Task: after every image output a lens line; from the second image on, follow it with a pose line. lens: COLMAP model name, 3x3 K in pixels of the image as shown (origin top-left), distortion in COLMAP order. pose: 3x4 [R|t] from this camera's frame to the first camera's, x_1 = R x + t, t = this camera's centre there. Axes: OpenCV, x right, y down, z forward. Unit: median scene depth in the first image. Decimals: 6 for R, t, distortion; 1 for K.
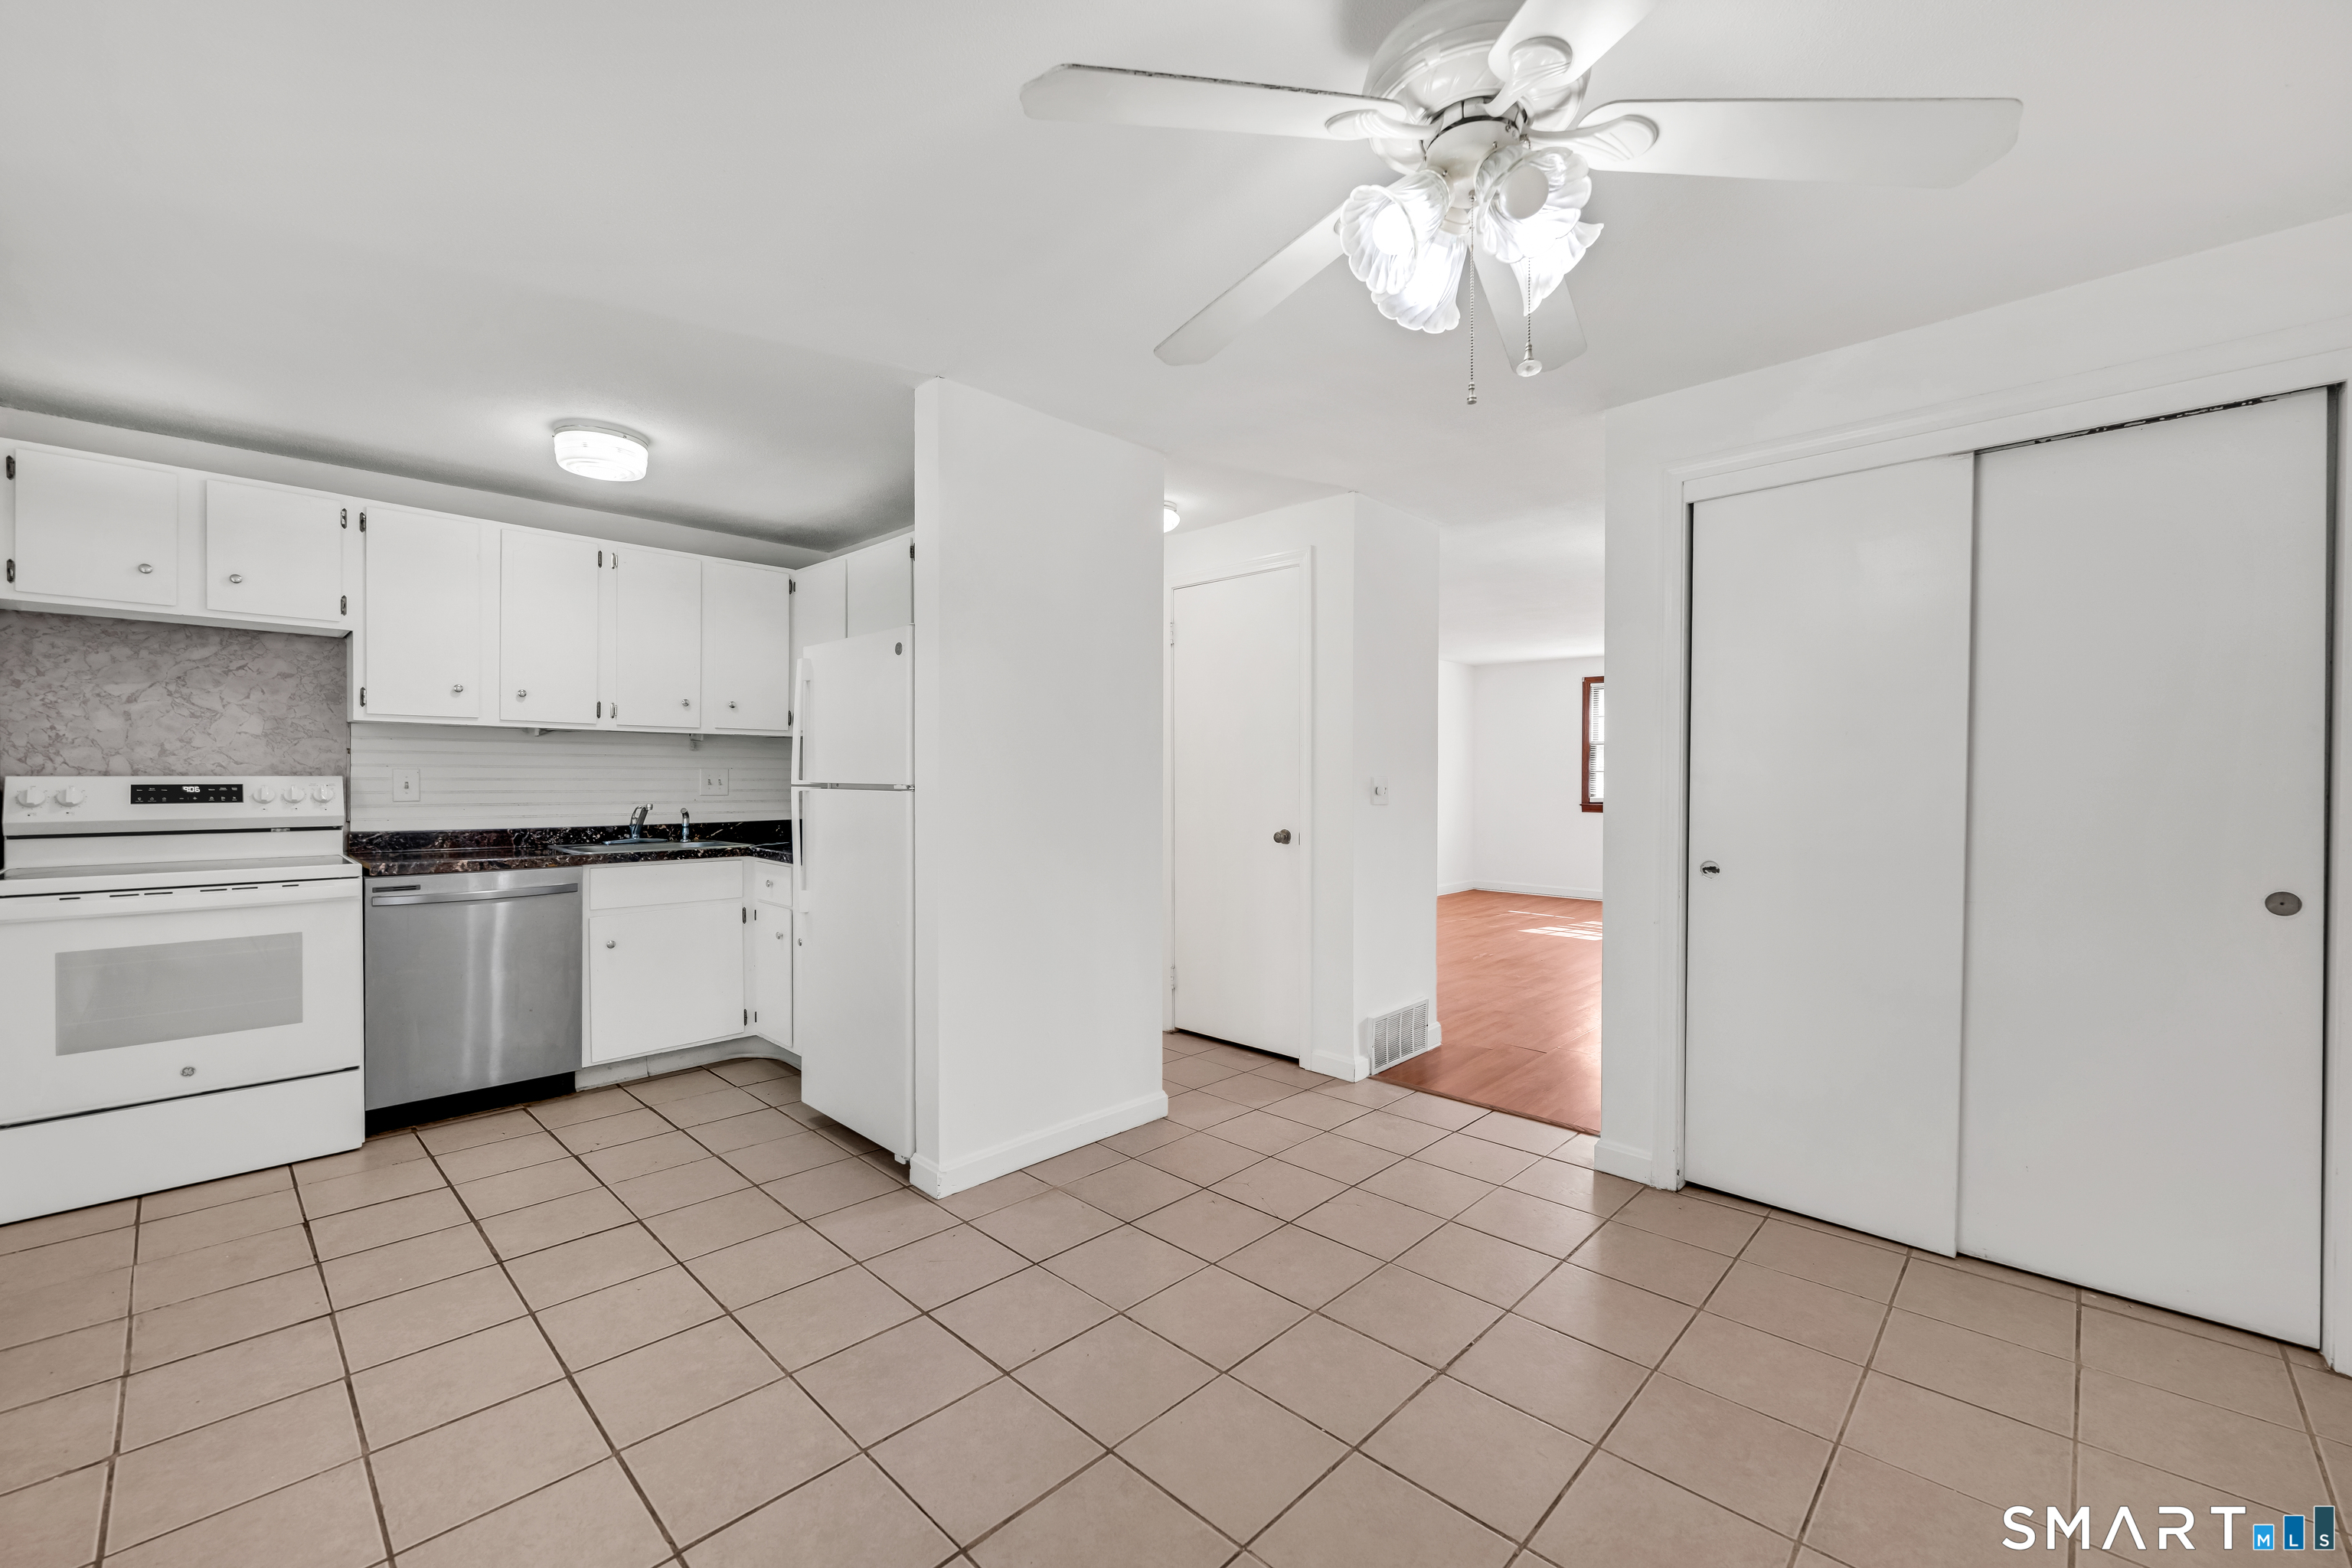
lens RADIAL K [[936.3, 0, 1175.9], [0, 936.3, 783.1], [0, 0, 1]] dist [-0.000712, 0.000052]
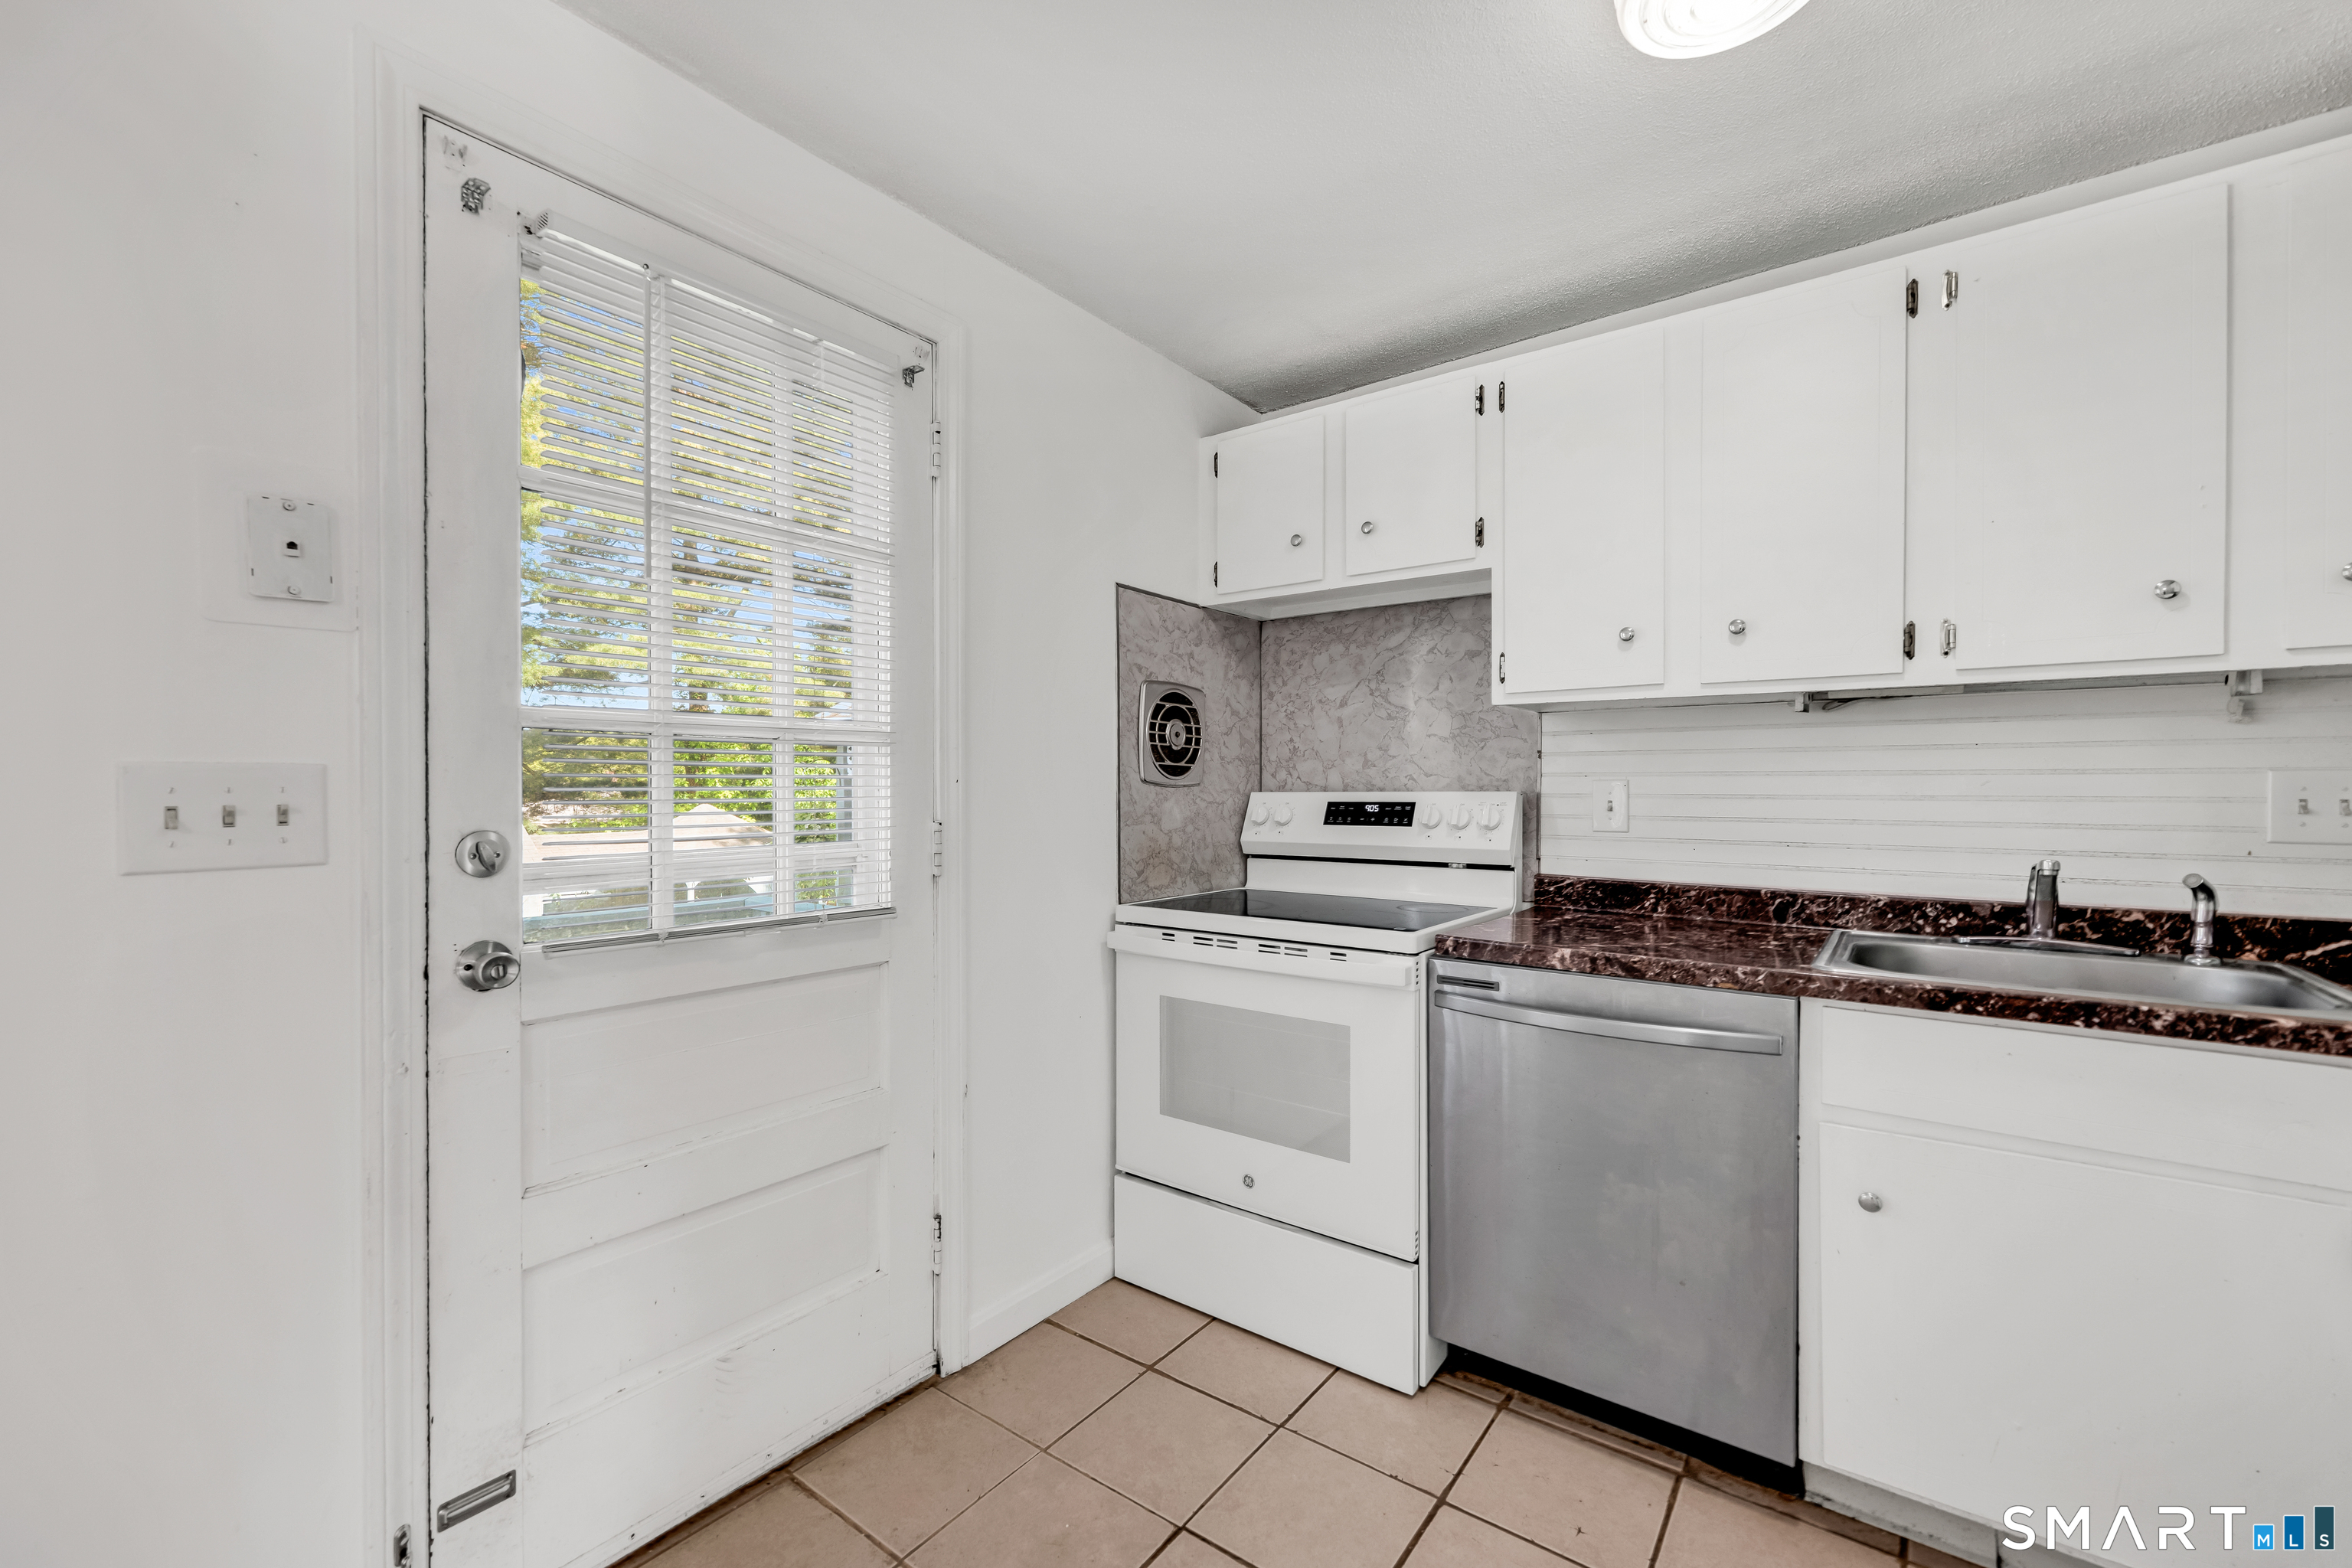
lens RADIAL K [[936.3, 0, 1222.9], [0, 936.3, 796.2], [0, 0, 1]] dist [-0.000712, 0.000052]
pose [[0.110240, 0.004277, -0.993896, -0.250970], [-0.004212, 0.999984, 0.003836, -0.006008], [0.993896, 0.003764, 0.110257, 0.741272]]
